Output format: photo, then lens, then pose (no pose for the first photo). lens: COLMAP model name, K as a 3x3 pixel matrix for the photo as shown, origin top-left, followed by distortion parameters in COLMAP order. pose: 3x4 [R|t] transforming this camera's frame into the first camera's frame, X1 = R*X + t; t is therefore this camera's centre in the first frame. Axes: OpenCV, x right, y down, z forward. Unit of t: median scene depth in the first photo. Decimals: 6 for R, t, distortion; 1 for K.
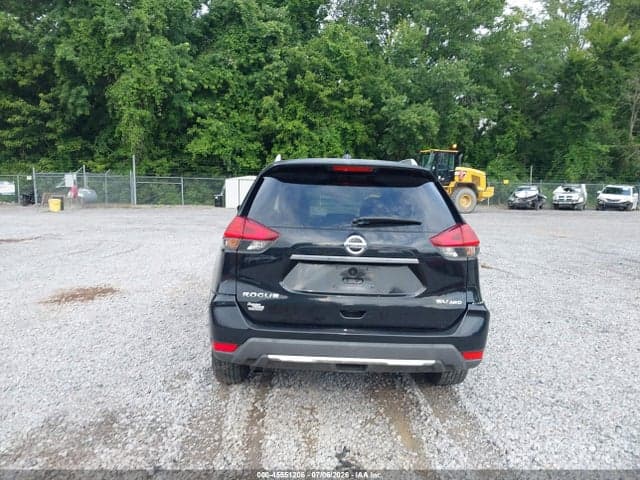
lens RADIAL K [[498.7, 0, 338.4], [0, 498.7, 244.7], [0, 0, 1]] dist [0.032969, -0.049224]
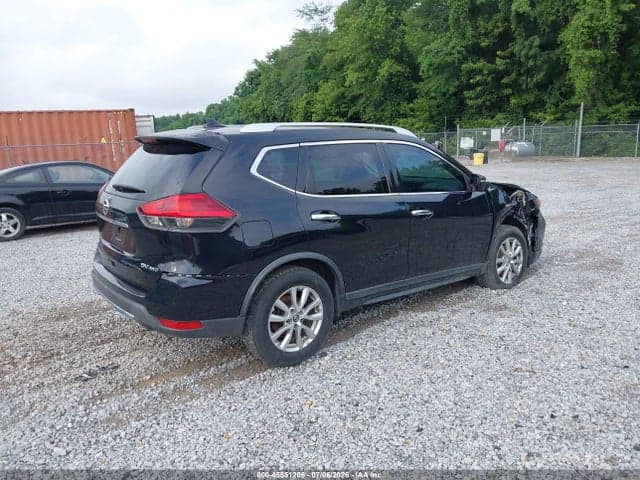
lens RADIAL K [[498.7, 0, 299.5], [0, 498.7, 253.3], [0, 0, 1]] dist [0.032969, -0.049224]
pose [[0.535366, 0.153592, -0.830538, 0.123600], [-0.059355, 0.987737, 0.144403, -0.008596], [0.842532, -0.028011, 0.537917, 0.066611]]
